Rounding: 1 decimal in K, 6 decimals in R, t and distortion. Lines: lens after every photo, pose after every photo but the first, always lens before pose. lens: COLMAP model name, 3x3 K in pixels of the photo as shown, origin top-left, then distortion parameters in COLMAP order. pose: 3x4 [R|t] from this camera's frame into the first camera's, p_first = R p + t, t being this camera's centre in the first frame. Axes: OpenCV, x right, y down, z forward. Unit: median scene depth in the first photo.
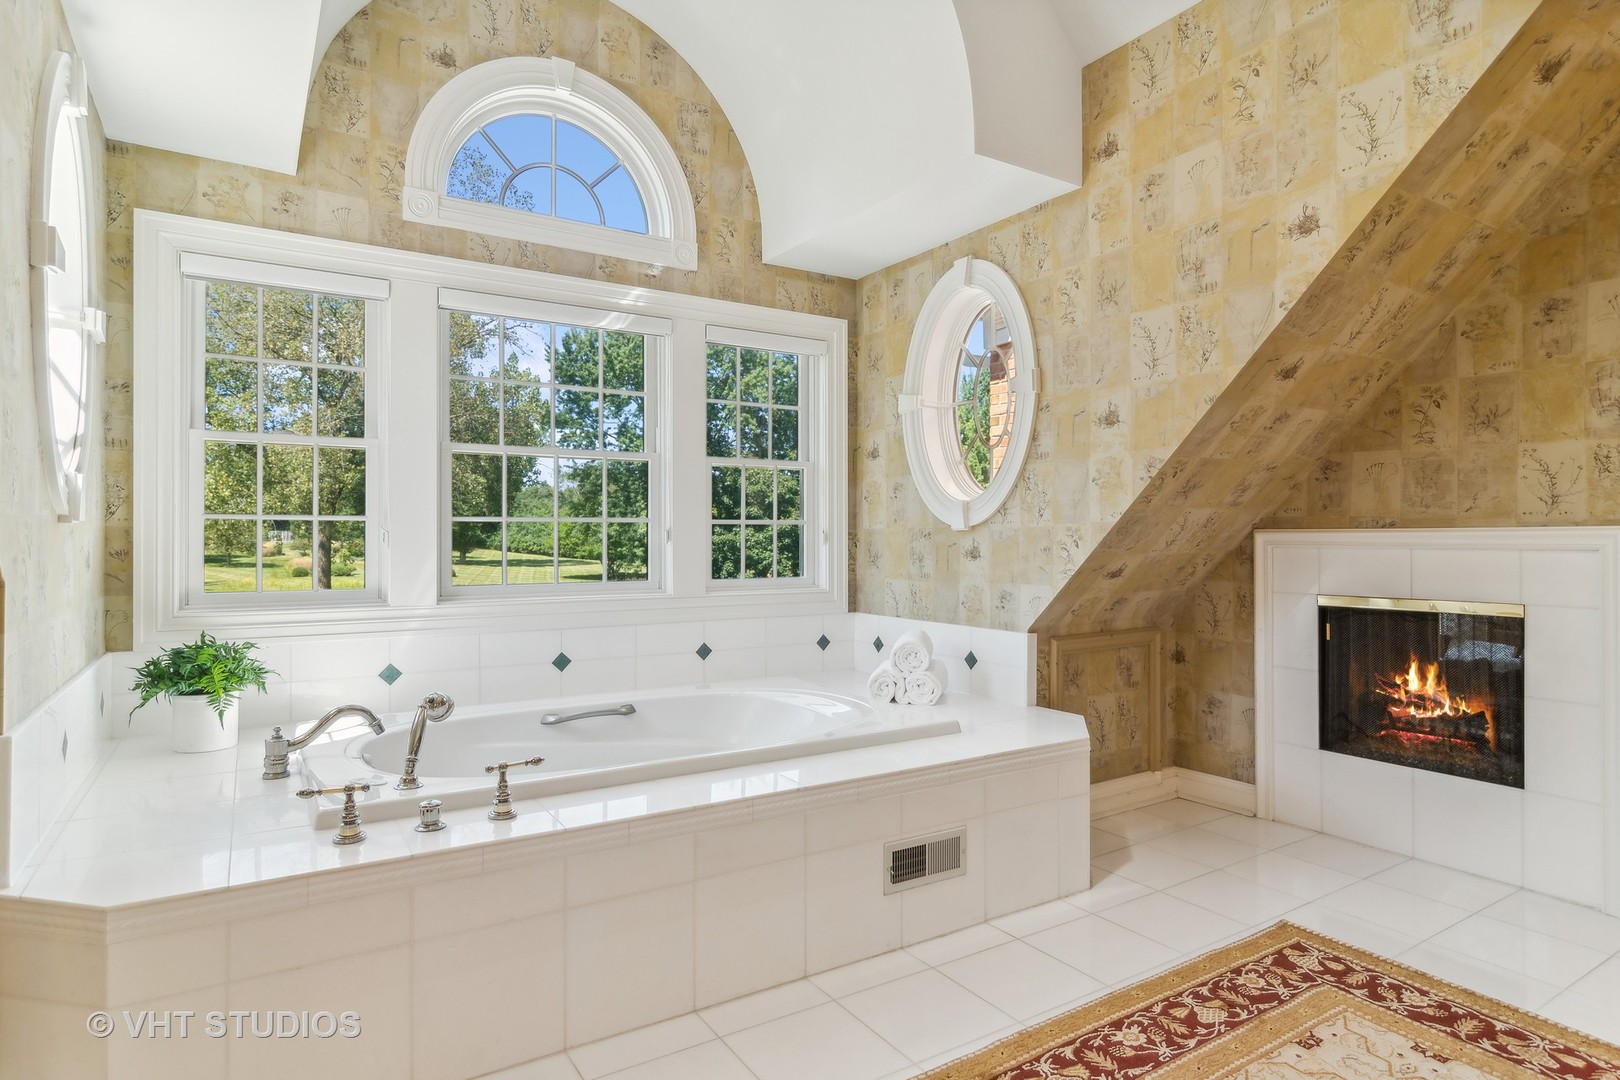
lens RADIAL K [[891.9, 0, 809.7], [0, 891.9, 540.2], [0, 0, 1]] dist [0.001761, -0.000419]
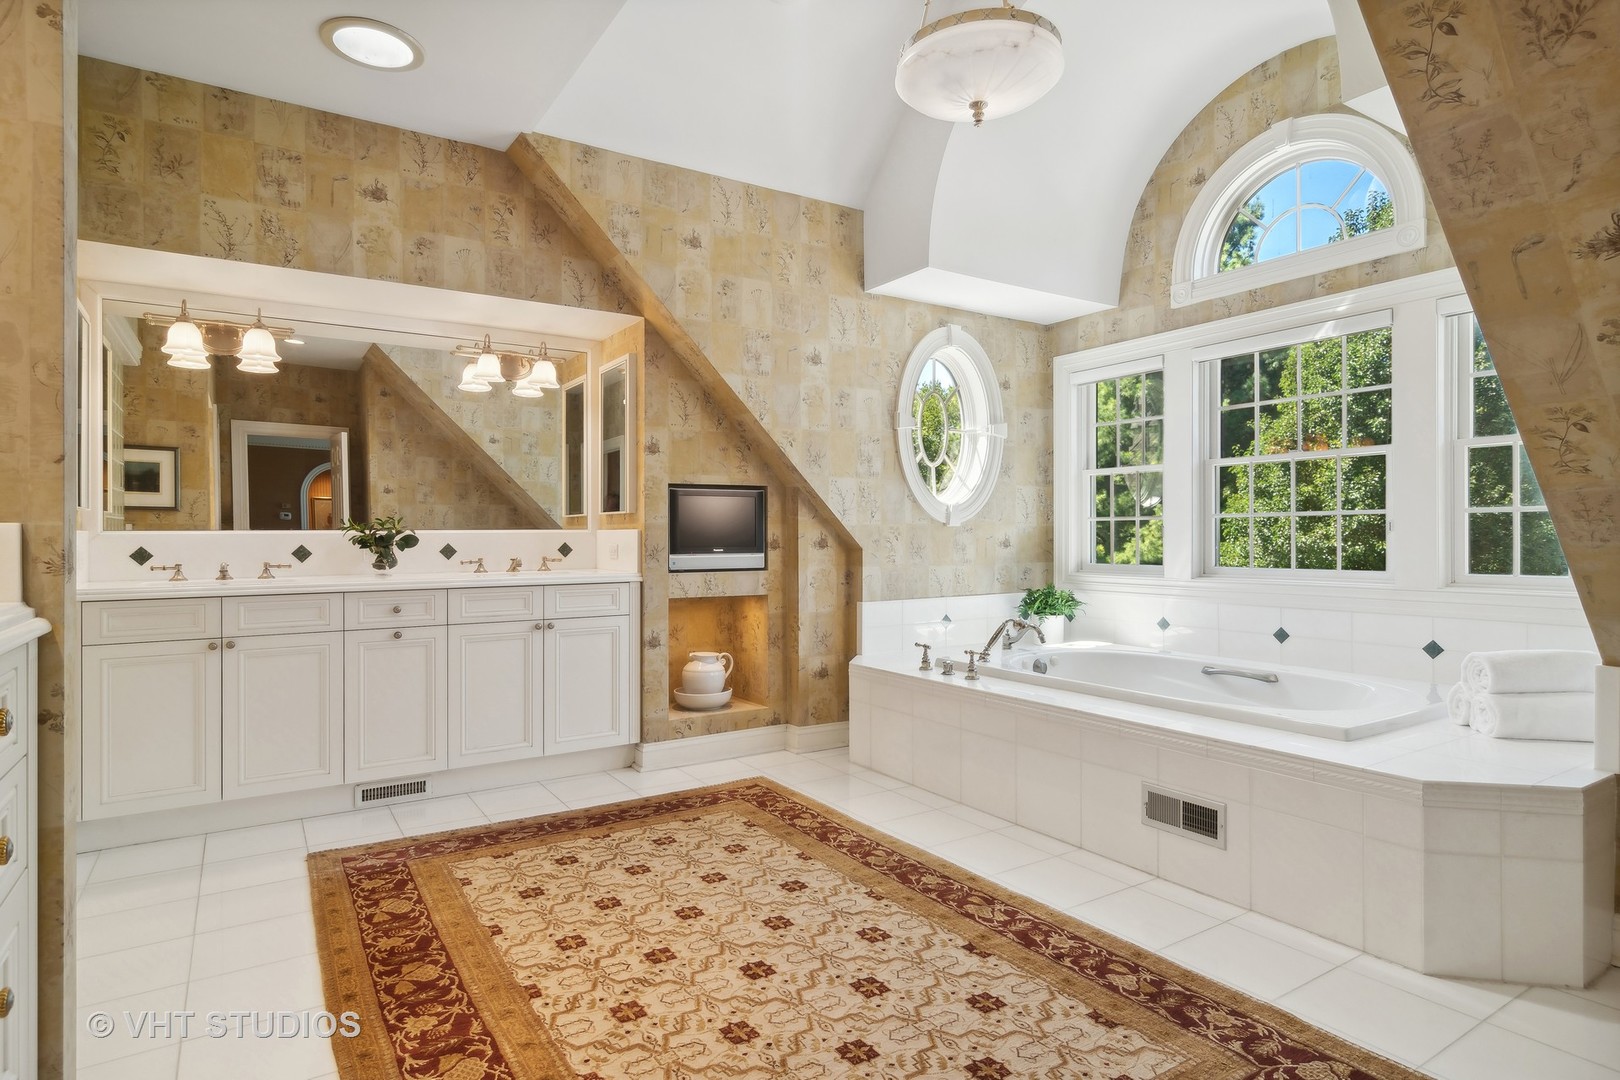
lens RADIAL K [[891.9, 0, 813.9], [0, 891.9, 542.5], [0, 0, 1]] dist [0.001761, -0.000419]
pose [[0.009007, 0.006476, -0.999938, 1.231655], [0.001360, 0.999978, 0.006488, 0.007059], [0.999959, -0.001418, 0.008998, 0.517568]]
